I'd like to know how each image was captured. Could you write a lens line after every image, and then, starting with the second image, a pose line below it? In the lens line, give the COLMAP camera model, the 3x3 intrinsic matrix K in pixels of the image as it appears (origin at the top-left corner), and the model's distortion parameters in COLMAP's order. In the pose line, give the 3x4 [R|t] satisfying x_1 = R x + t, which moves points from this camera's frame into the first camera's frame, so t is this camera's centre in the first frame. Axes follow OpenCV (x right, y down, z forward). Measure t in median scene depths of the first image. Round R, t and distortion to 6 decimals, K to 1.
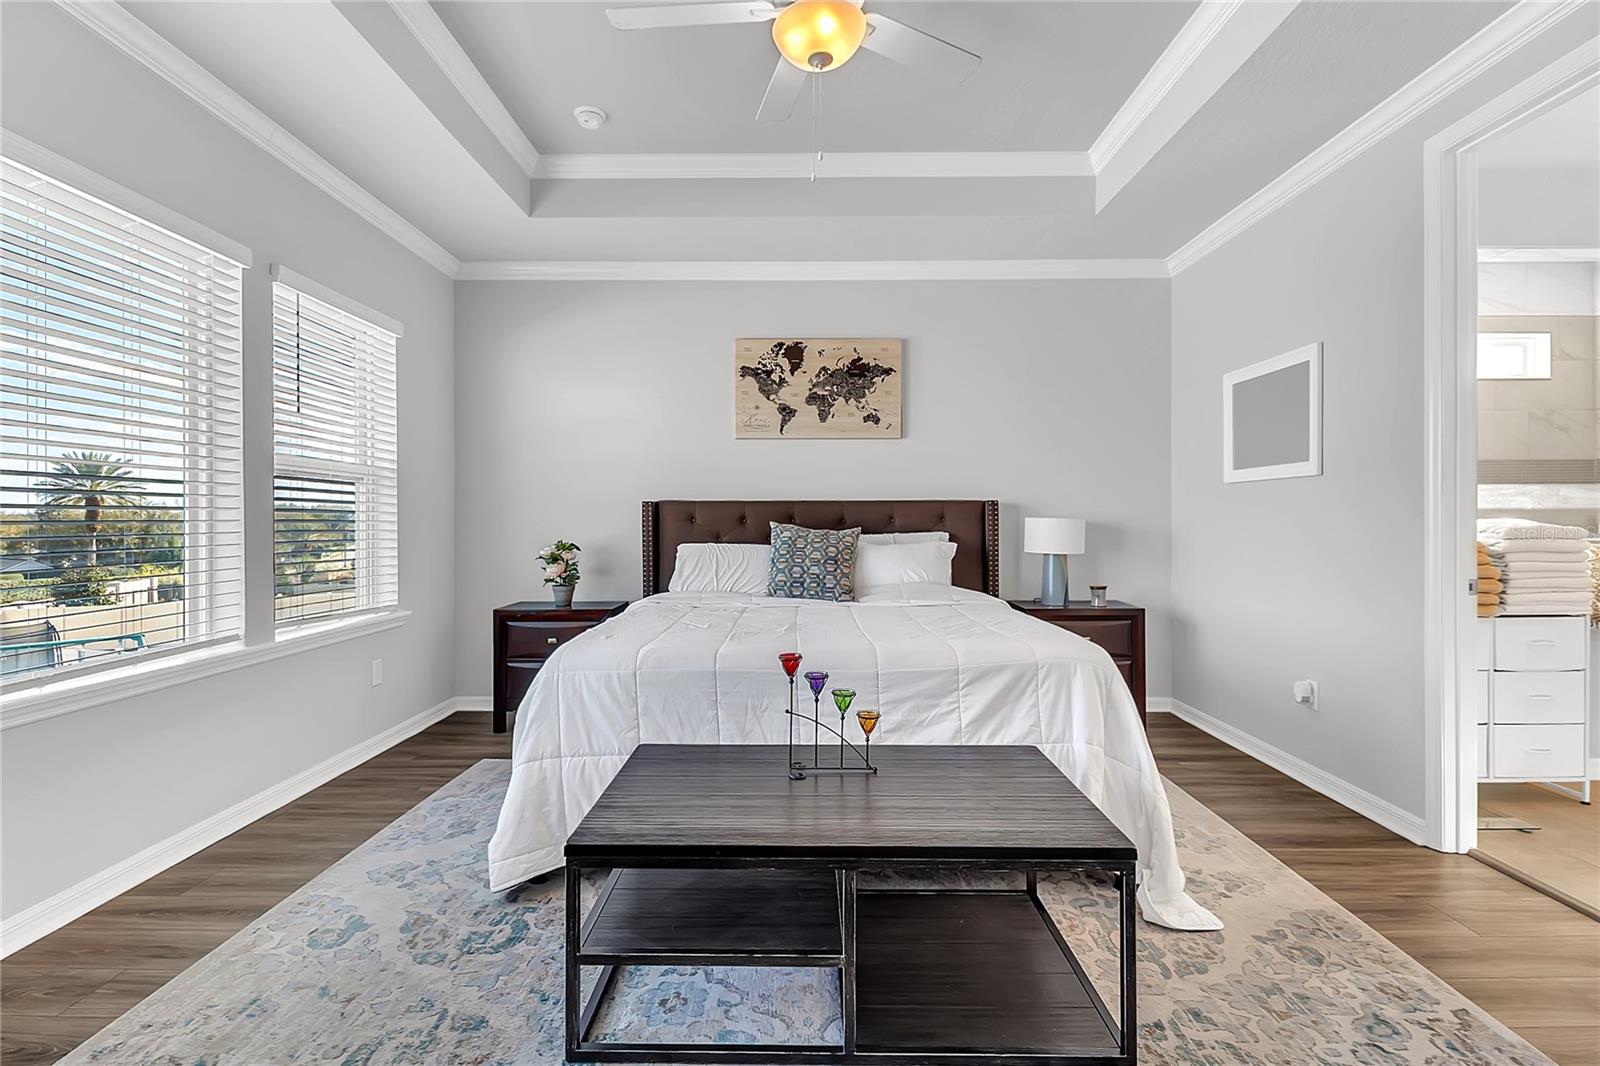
lens RADIAL K [[787.4, 0, 801.7], [0, 787.4, 526.0], [0, 0, 1]] dist [0.016927, -0.011858]
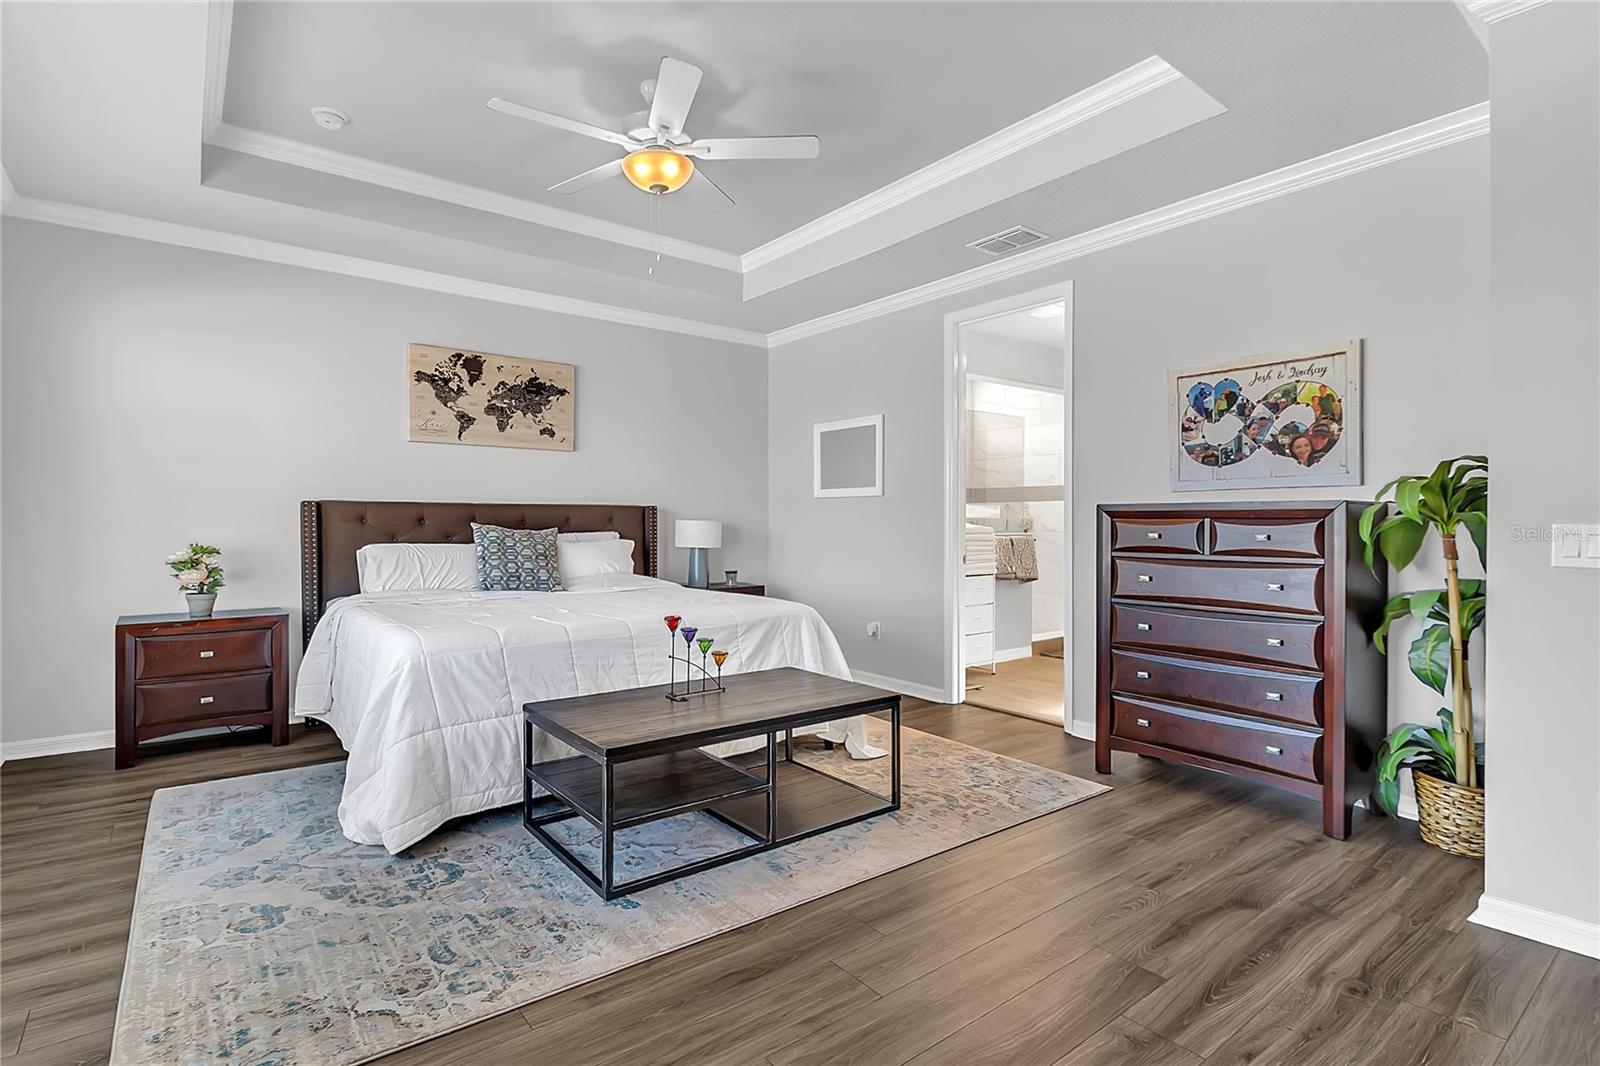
lens RADIAL K [[787.4, 0, 801.7], [0, 787.4, 526.0], [0, 0, 1]] dist [0.016927, -0.011858]
pose [[0.788781, 0.000405, 0.614675, -0.362707], [-0.000107, 1.000000, -0.000522, -0.000336], [-0.614675, 0.000346, 0.788781, -0.139369]]
